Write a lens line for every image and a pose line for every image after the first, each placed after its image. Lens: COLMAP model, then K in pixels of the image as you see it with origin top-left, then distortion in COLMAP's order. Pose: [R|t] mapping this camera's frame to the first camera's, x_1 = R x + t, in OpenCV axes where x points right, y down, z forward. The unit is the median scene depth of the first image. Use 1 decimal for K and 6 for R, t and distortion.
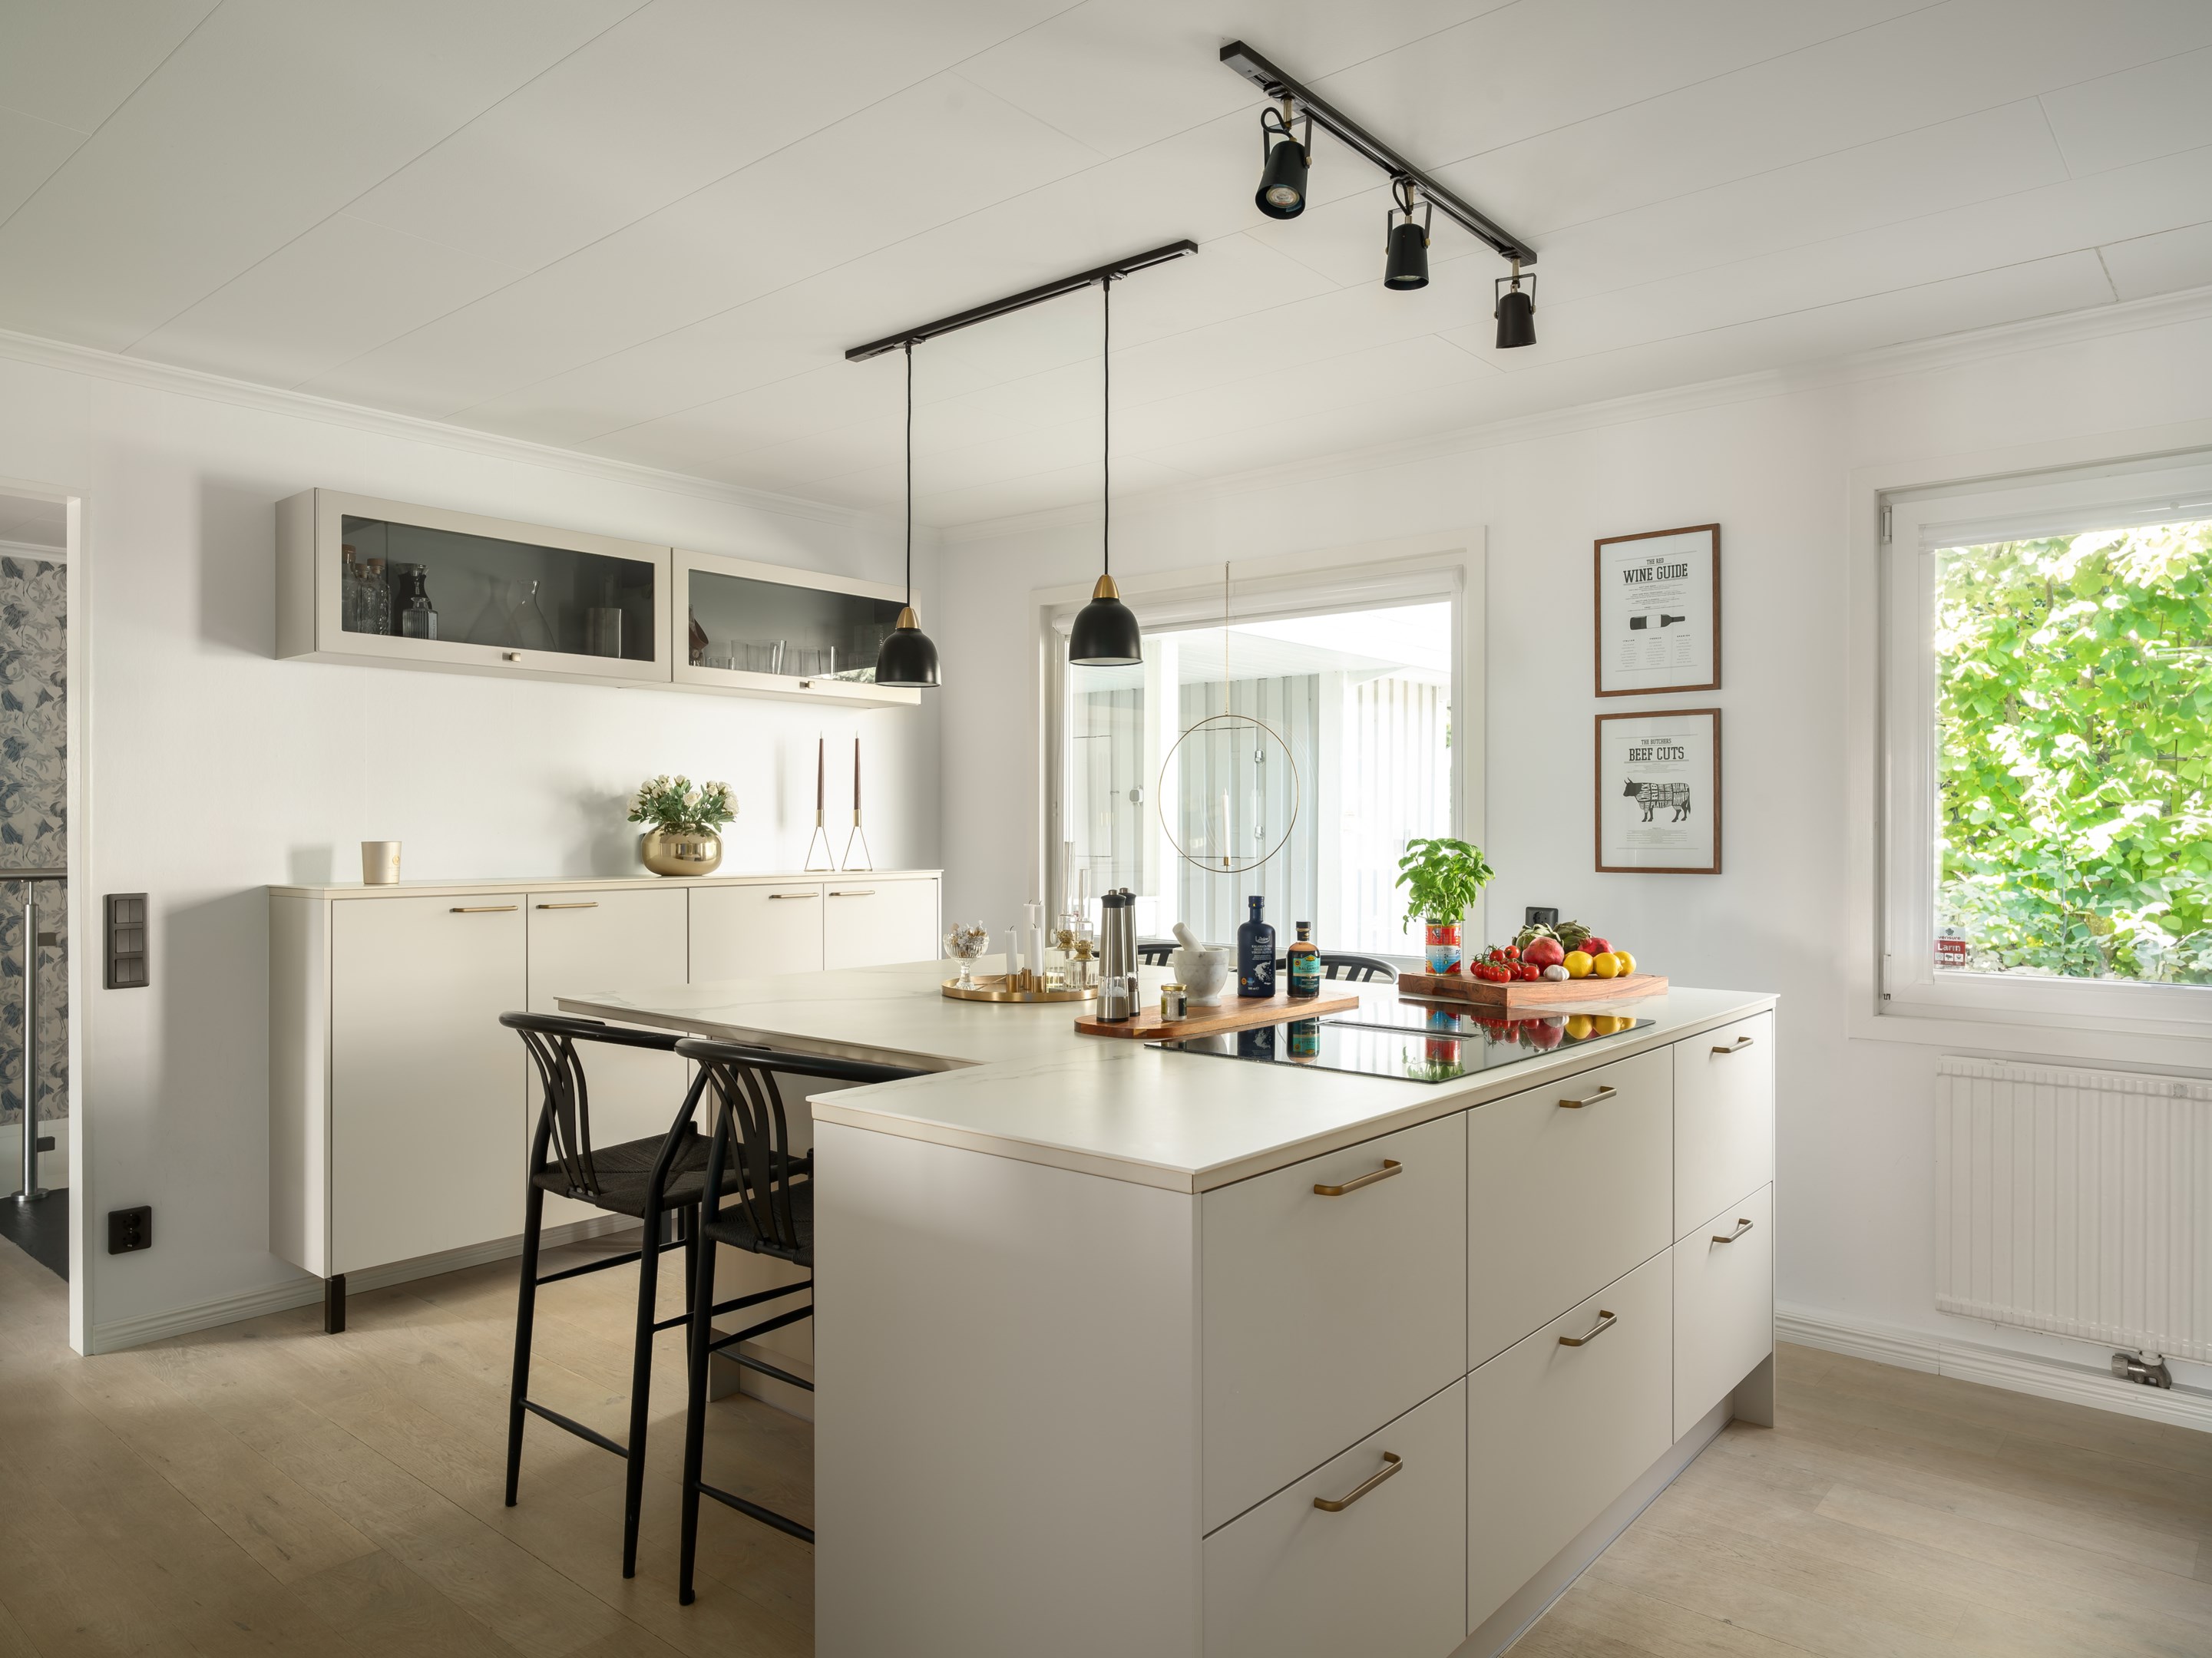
lens RADIAL K [[1453.7, 0, 1109.0], [0, 1453.7, 825.1], [0, 0, 1]] dist [-0.000812, -0.001720]
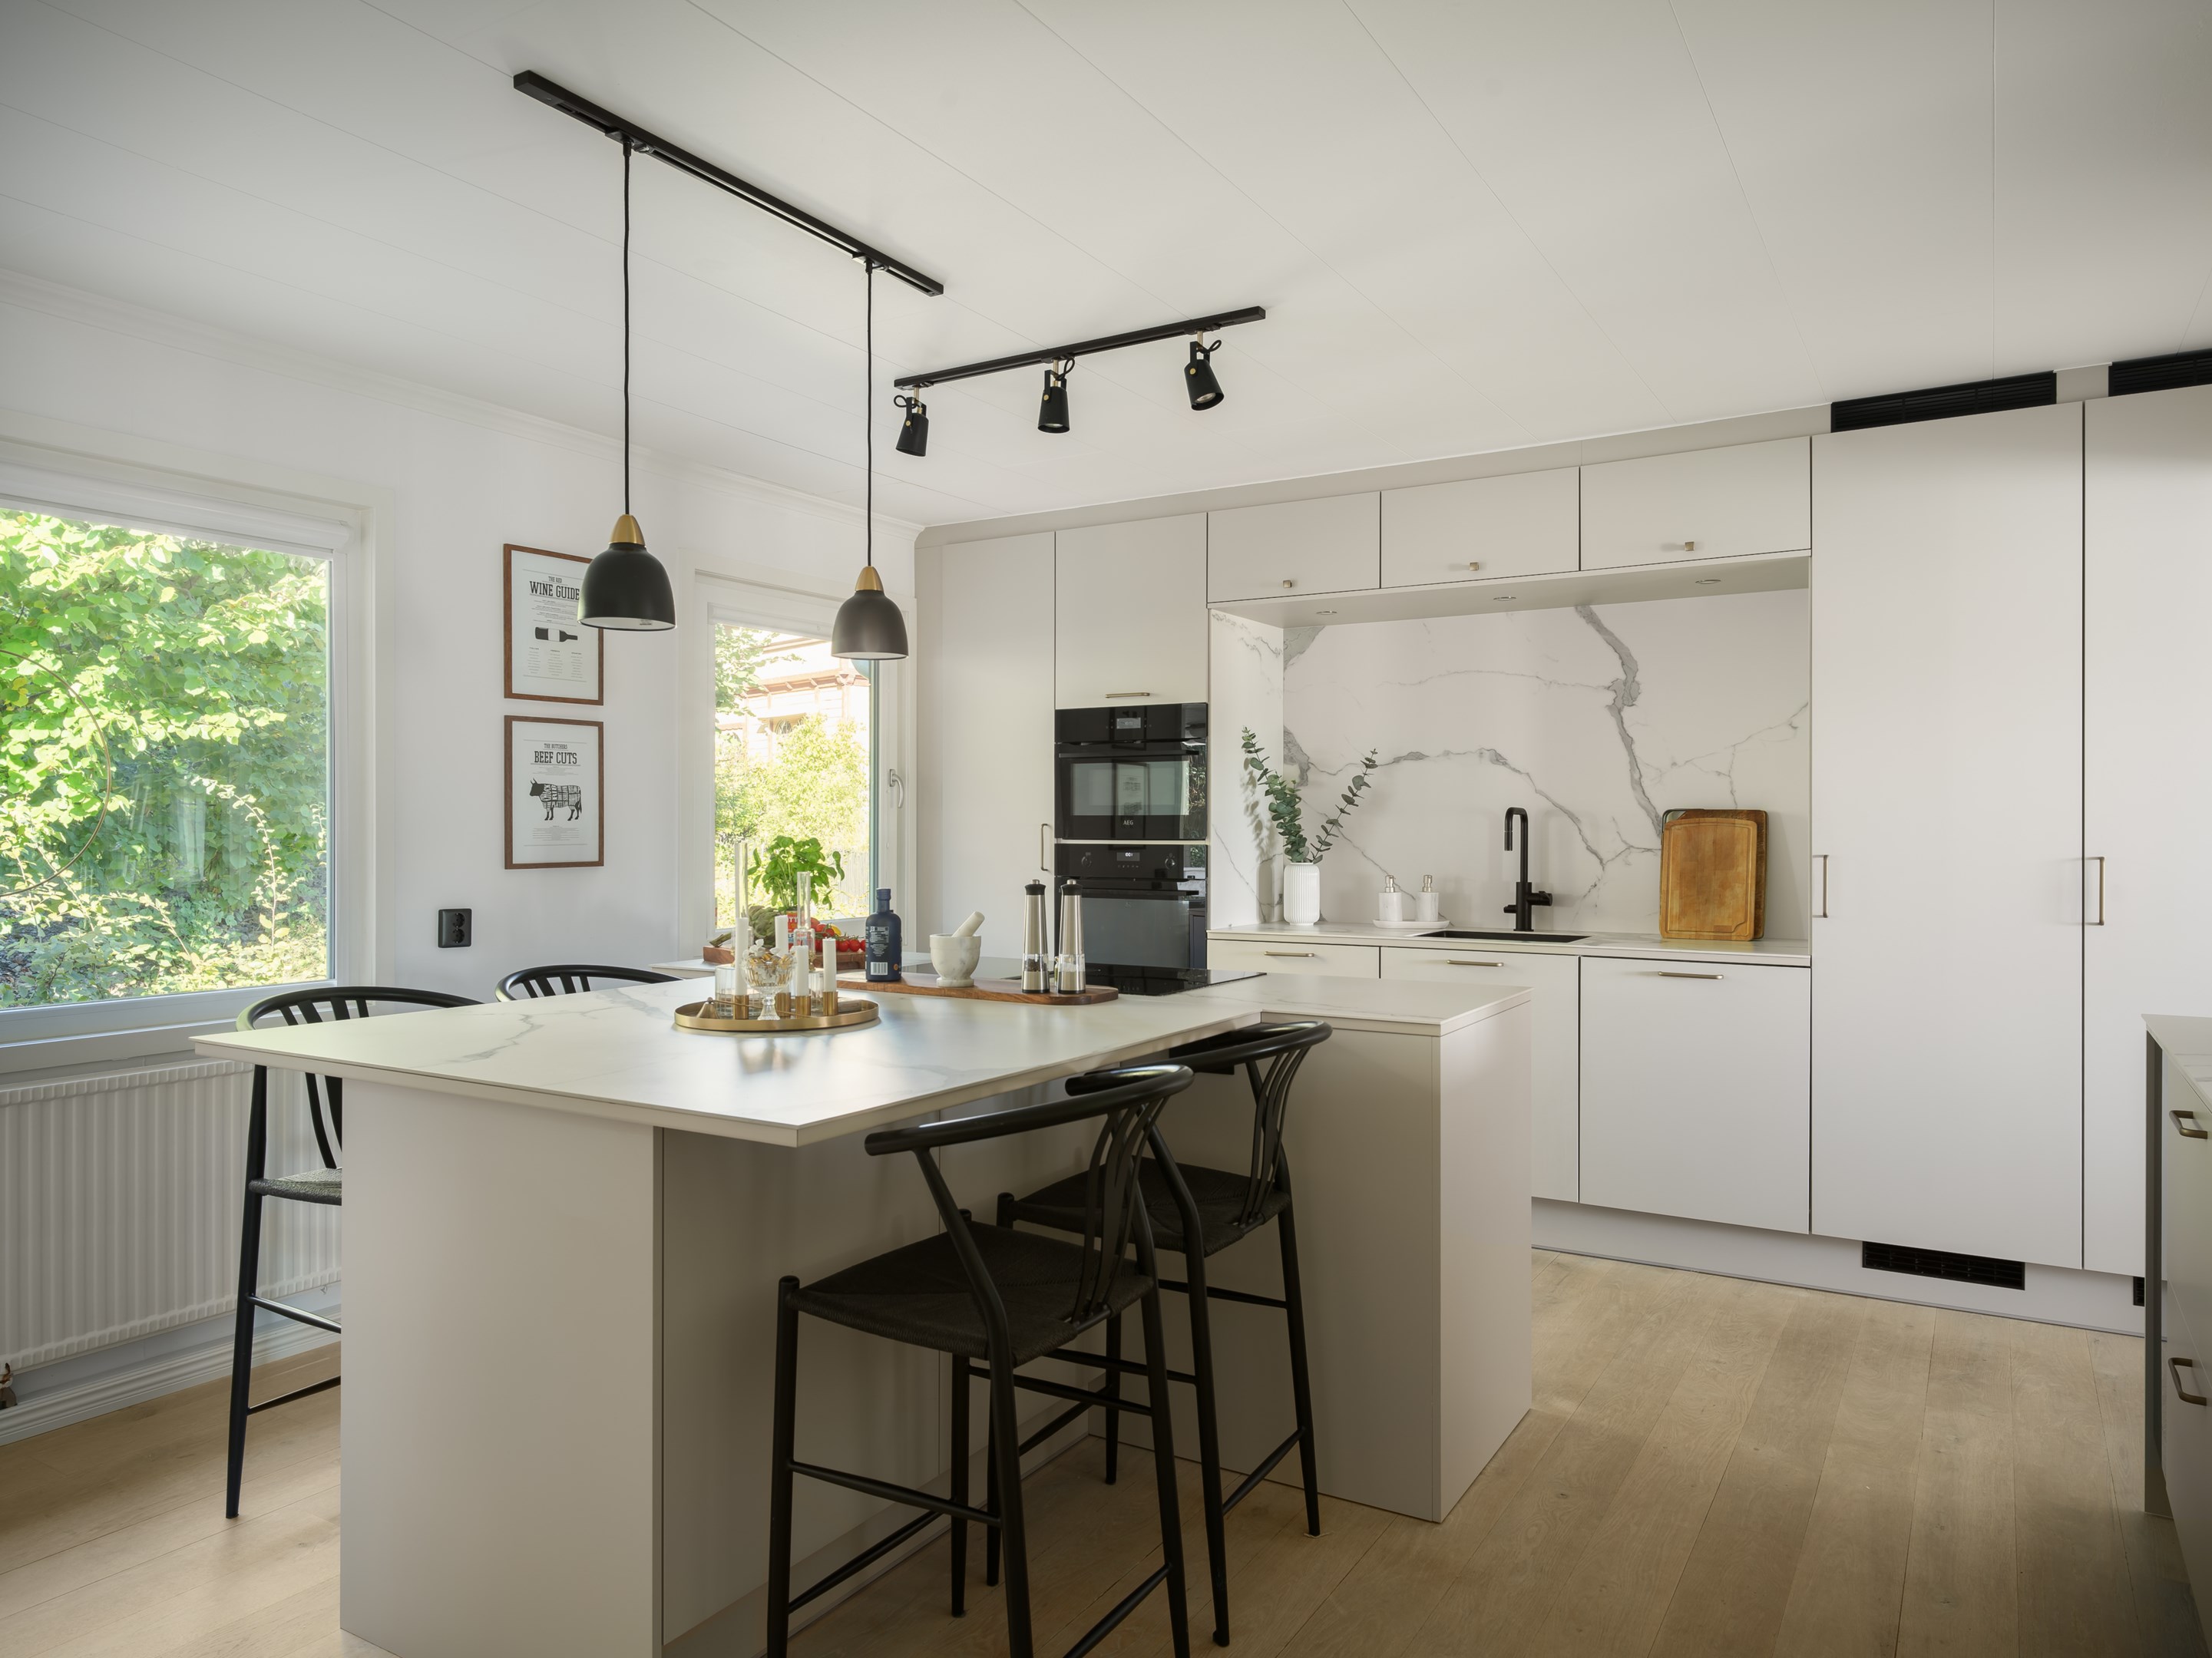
lens RADIAL K [[1453.7, 0, 1105.5], [0, 1453.7, 828.6], [0, 0, 1]] dist [-0.000812, -0.001720]
pose [[-0.162169, -0.002283, 0.986760, -0.920826], [-0.001601, 0.999997, 0.002051, 0.001251], [-0.986762, -0.001247, -0.162172, 0.934873]]
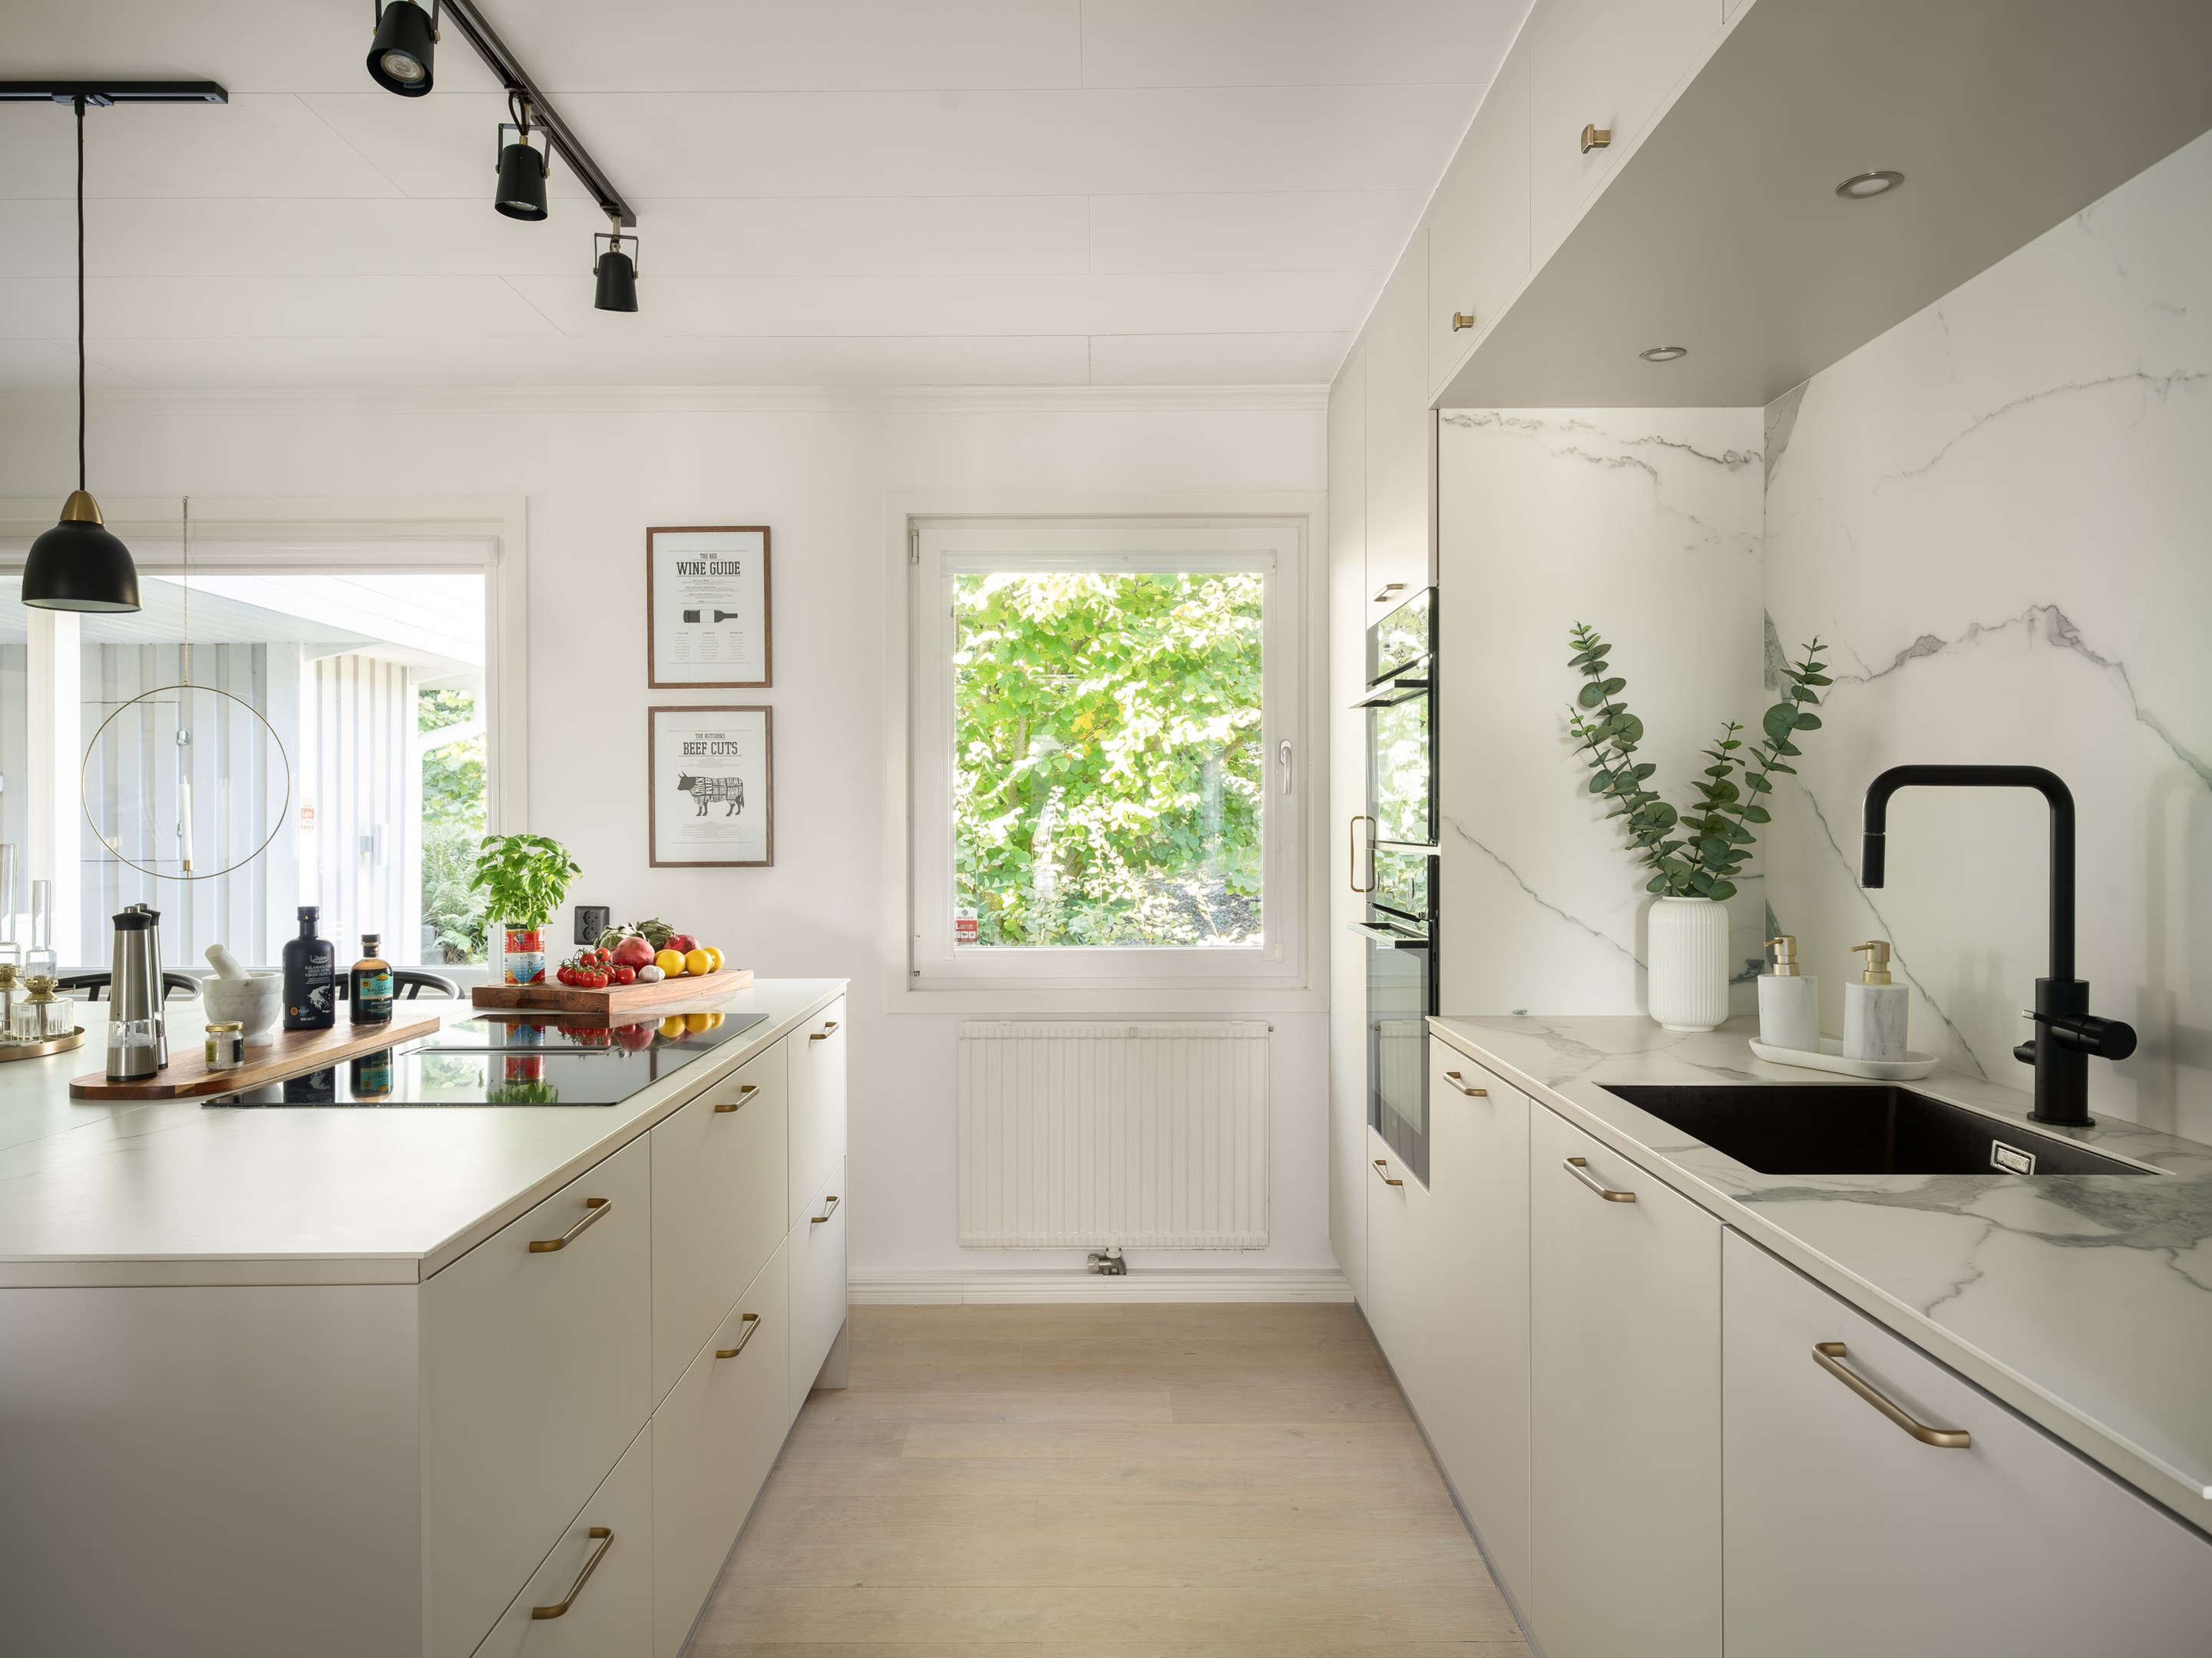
lens RADIAL K [[1453.7, 0, 1108.7], [0, 1453.7, 826.0], [0, 0, 1]] dist [-0.000812, -0.001720]
pose [[0.758630, -0.006307, 0.651491, -0.083822], [0.003280, 0.999977, 0.005860, -0.000352], [-0.651513, -0.002309, 0.758634, 0.072014]]
